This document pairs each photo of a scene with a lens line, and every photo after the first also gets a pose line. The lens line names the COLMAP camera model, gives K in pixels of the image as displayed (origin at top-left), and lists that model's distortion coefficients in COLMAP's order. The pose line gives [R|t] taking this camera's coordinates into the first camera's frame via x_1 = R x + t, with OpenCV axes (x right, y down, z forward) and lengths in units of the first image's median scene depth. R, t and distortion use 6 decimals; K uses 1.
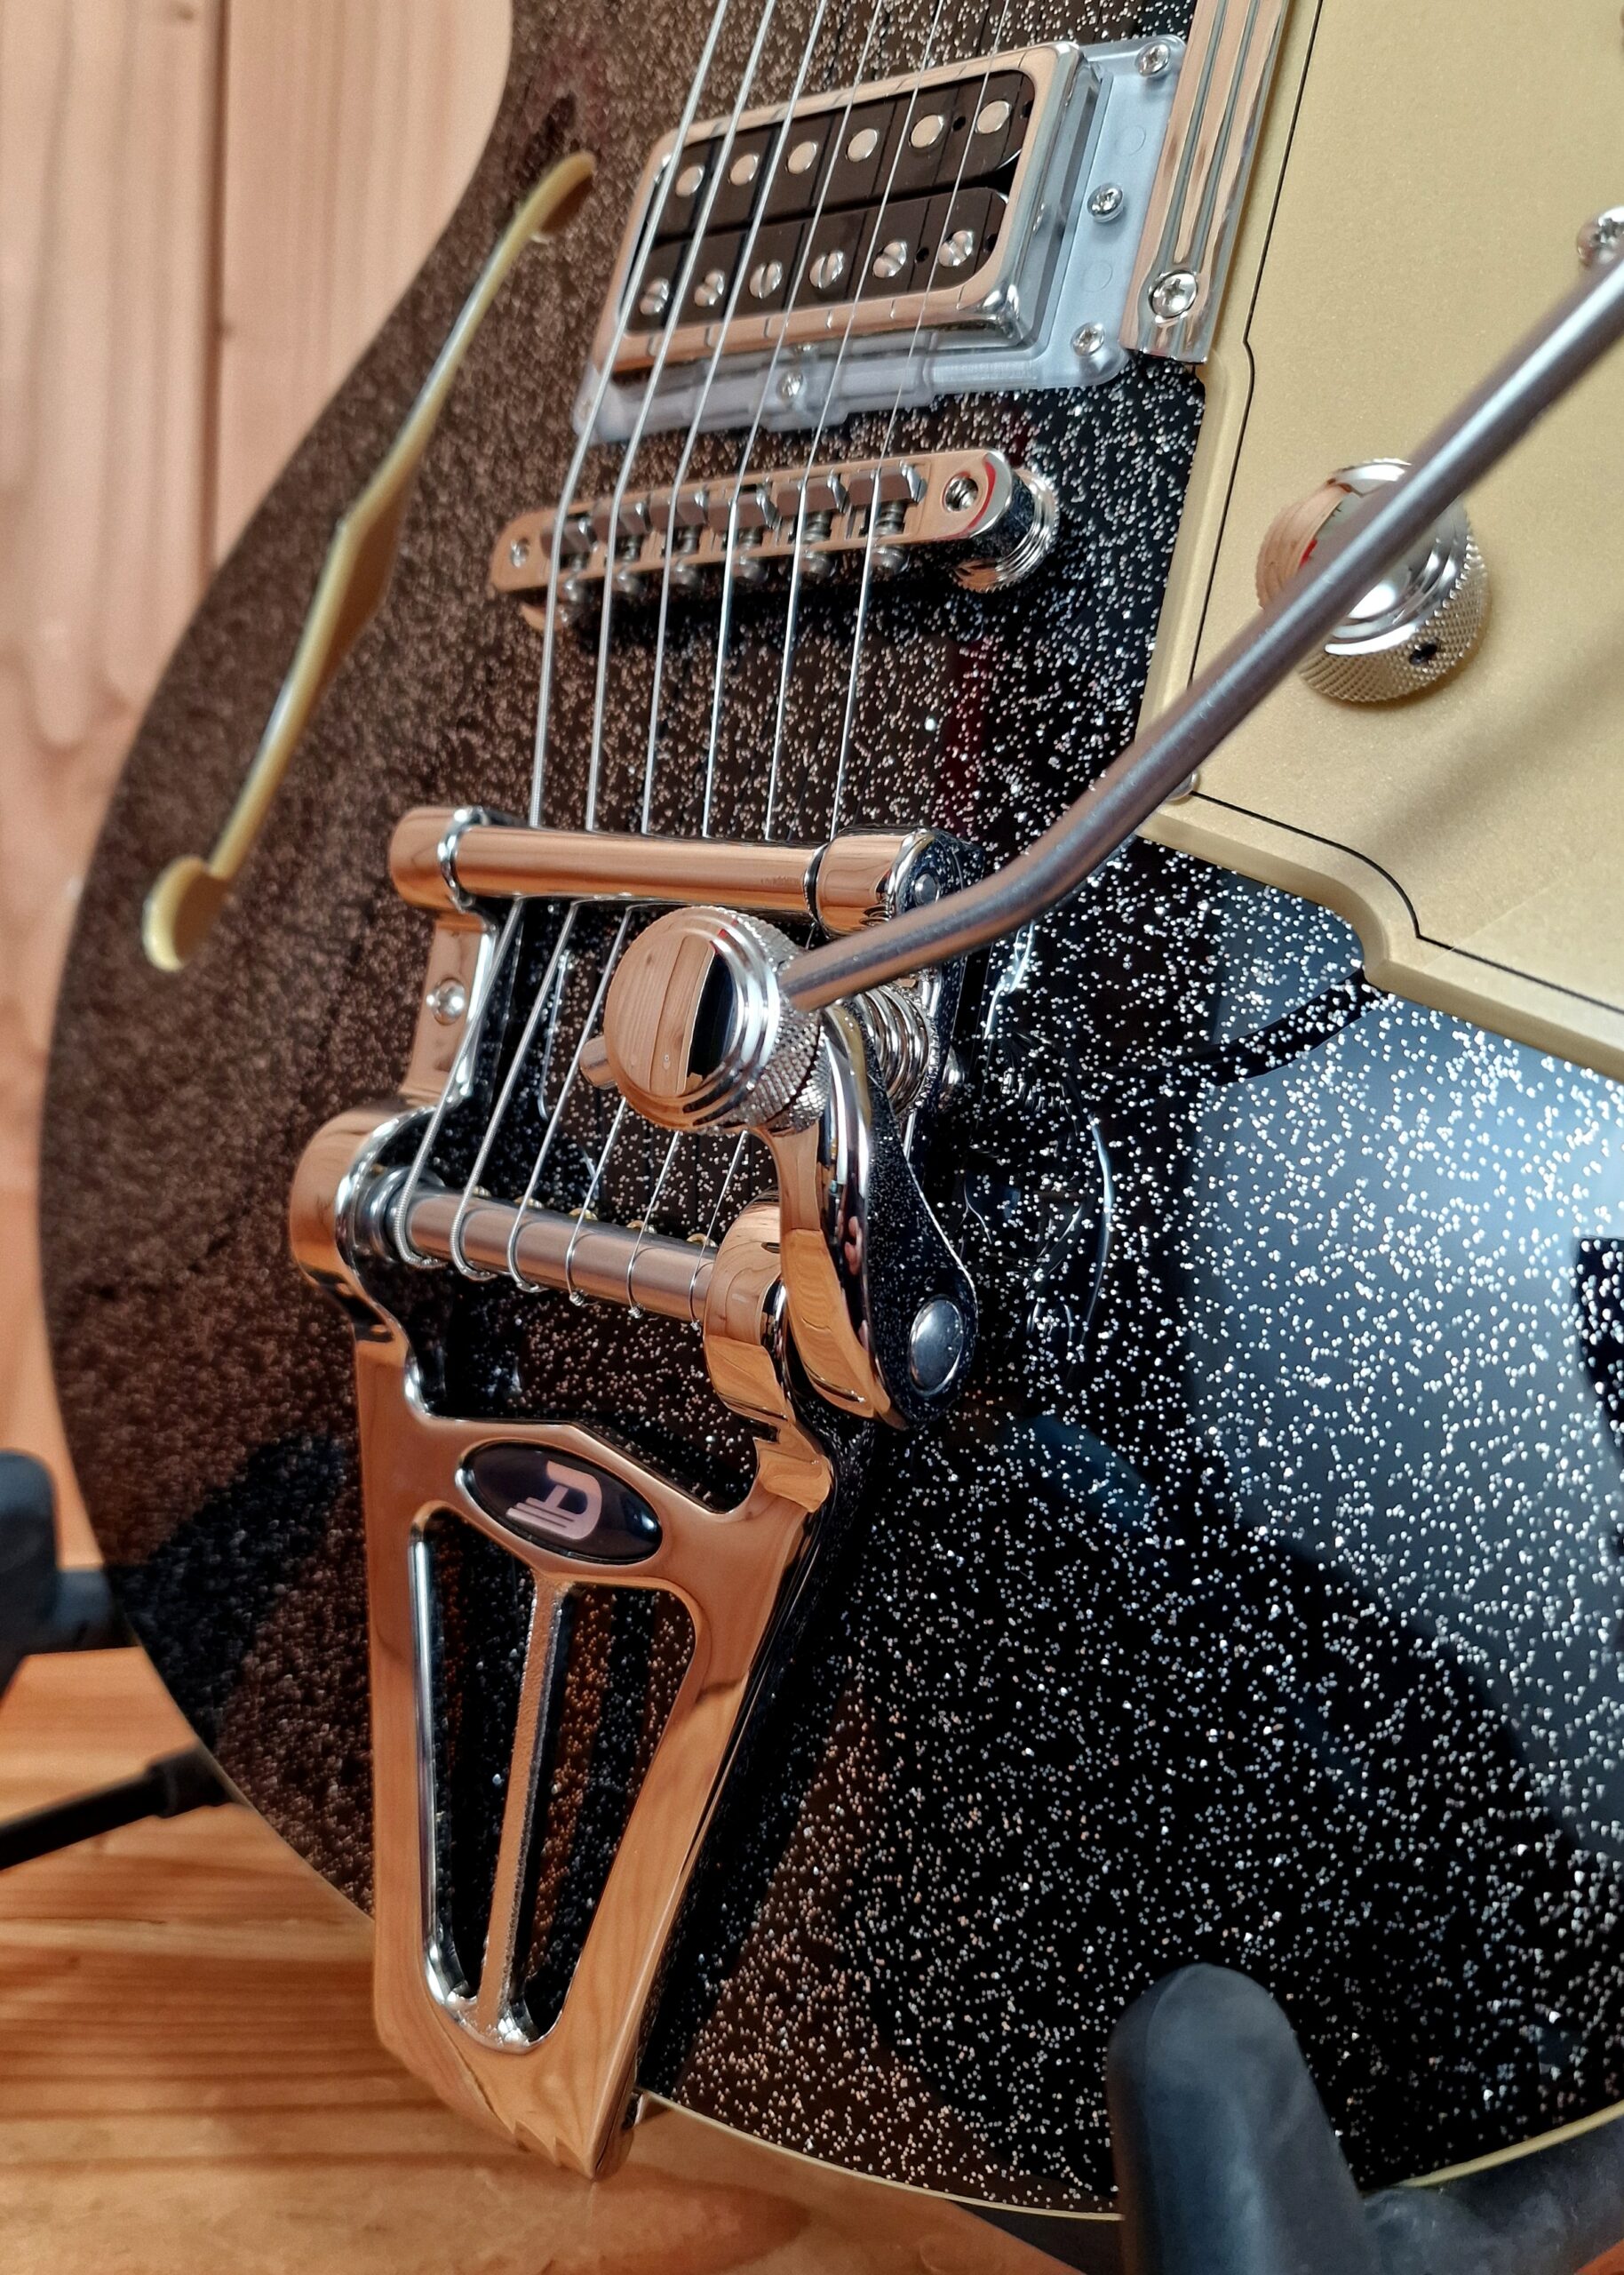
lens RADIAL K [[1809.0, 0, 759.7], [0, 1809.0, 1147.9], [0, 0, 1]] dist [0.008939, -0.000039]
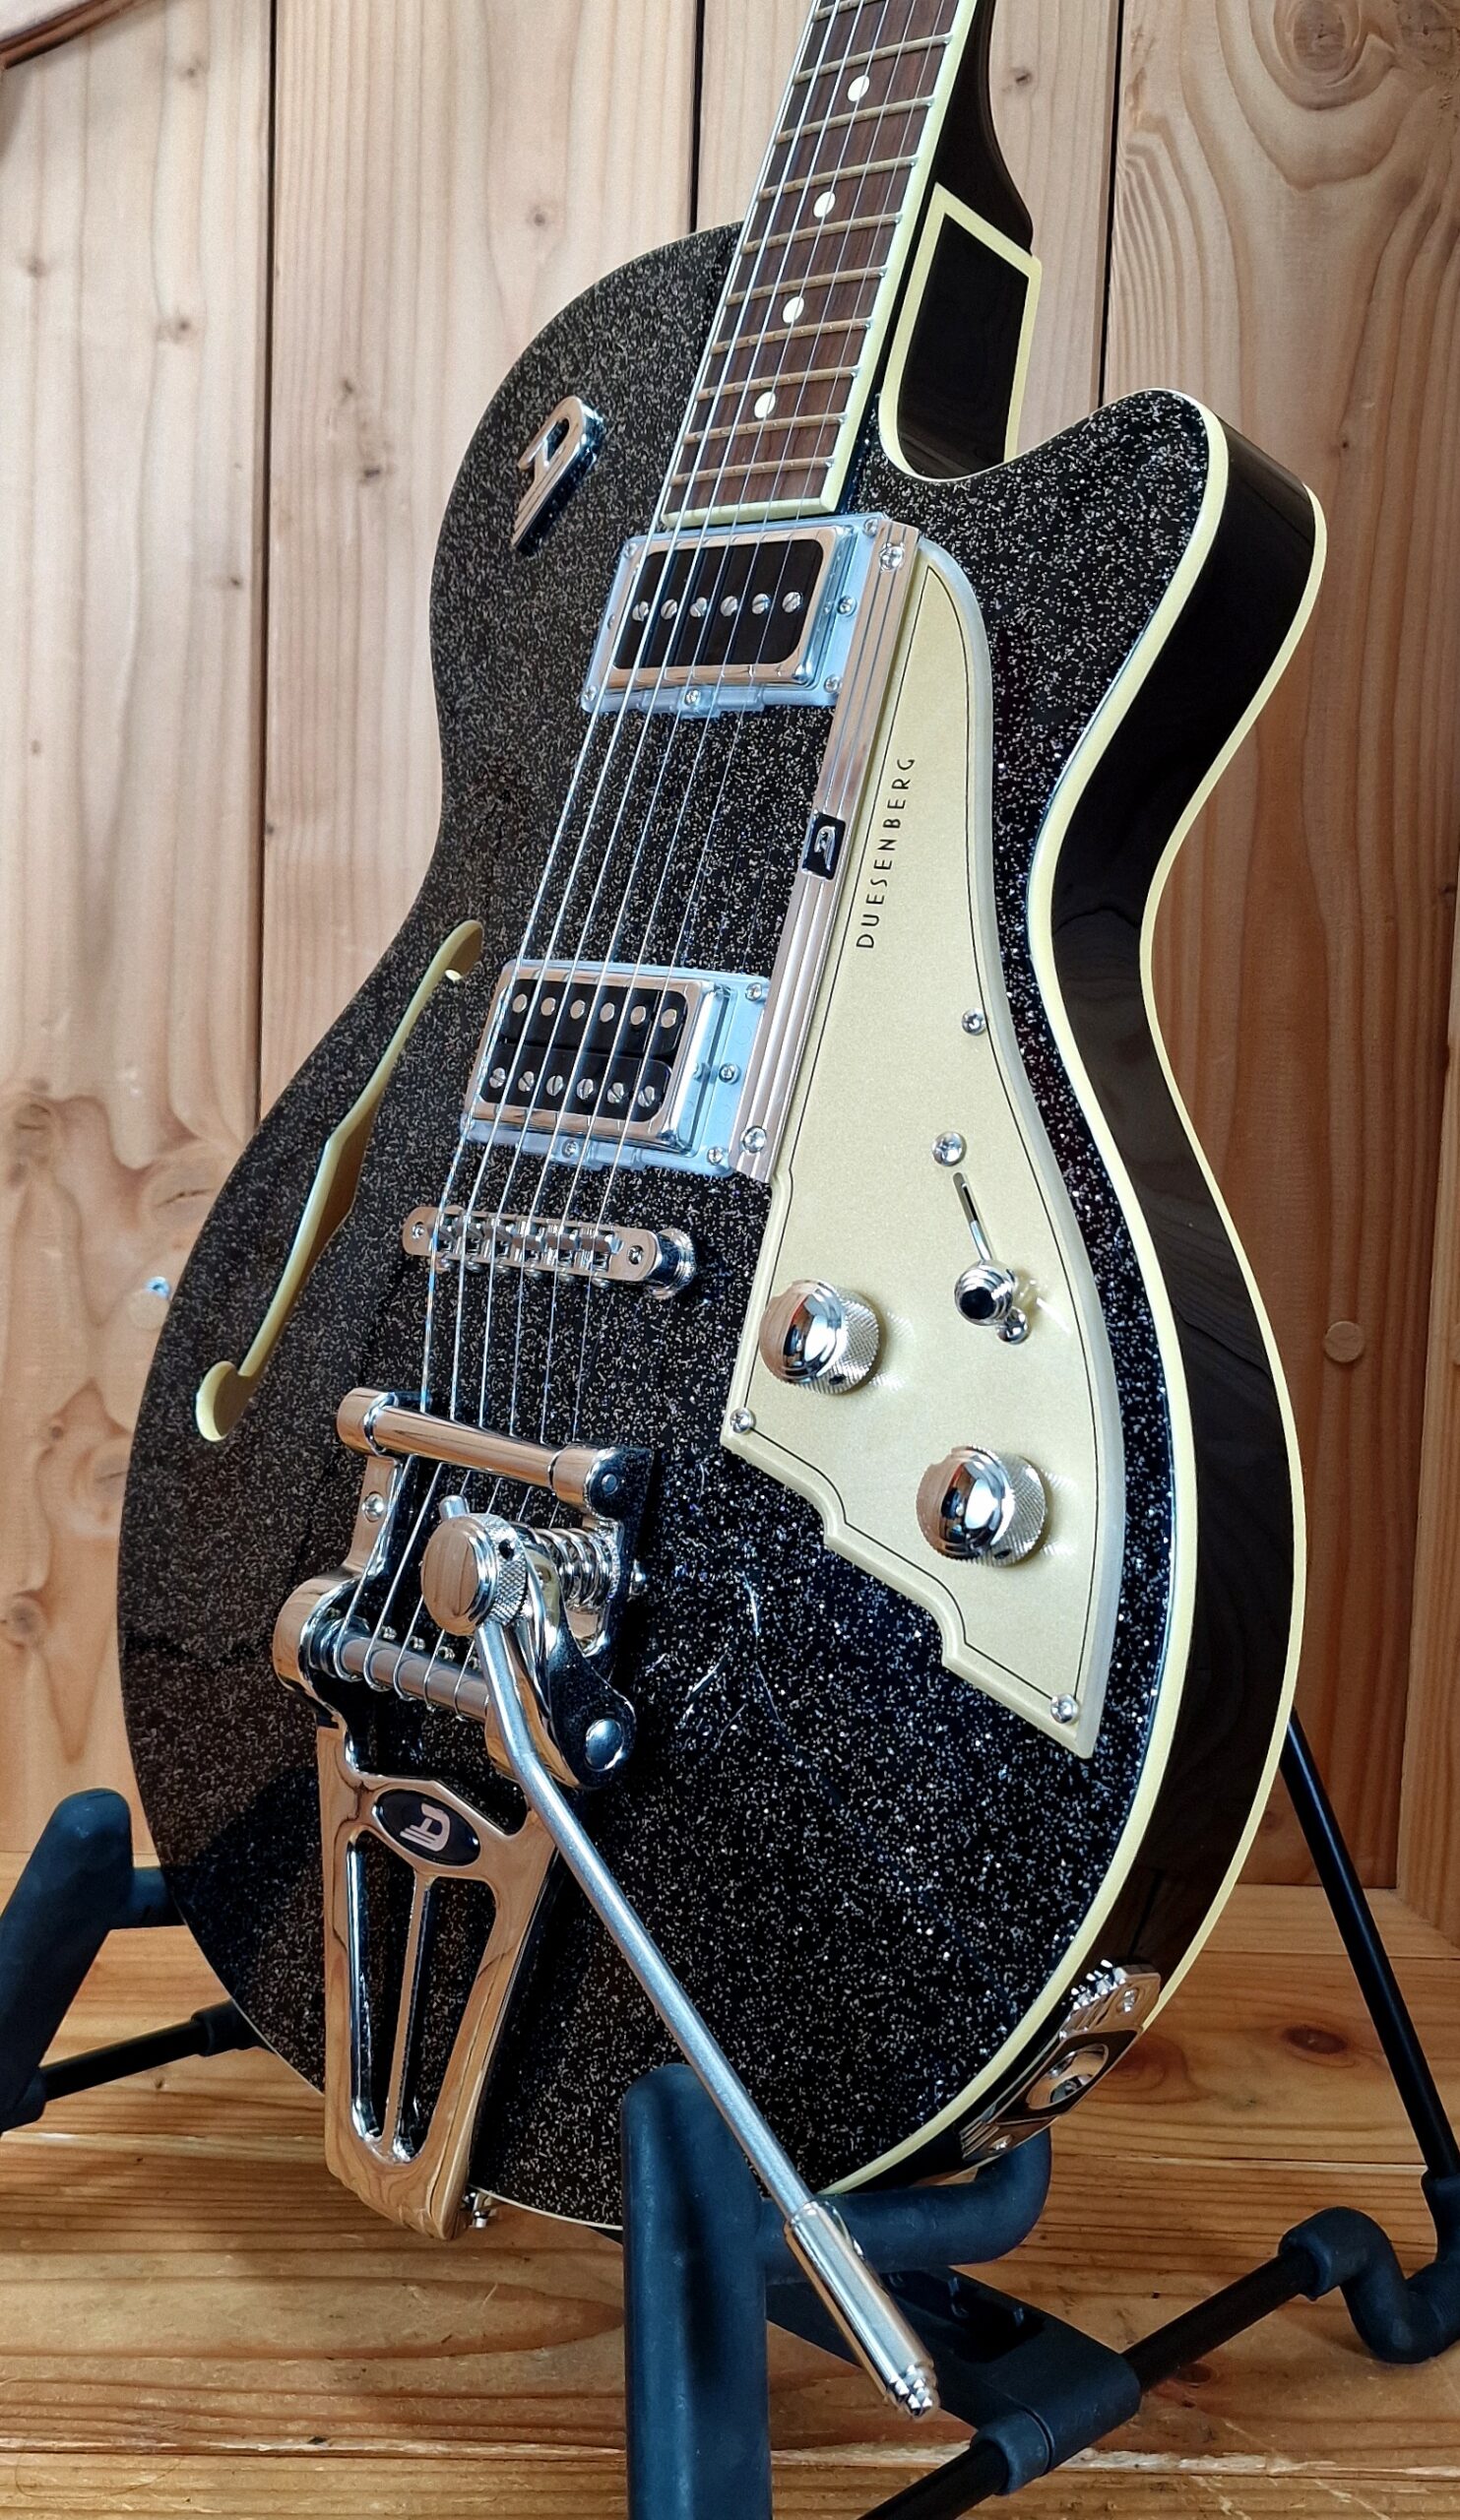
lens RADIAL K [[2423.6, 0, 883.3], [0, 2423.6, 1164.8], [0, 0, 1]] dist [0.225784, -0.686495]
pose [[0.997538, -0.017647, -0.067873, 0.506874], [0.014174, 0.998582, -0.051317, -0.312872], [0.068683, 0.050229, 0.996373, -1.356402]]
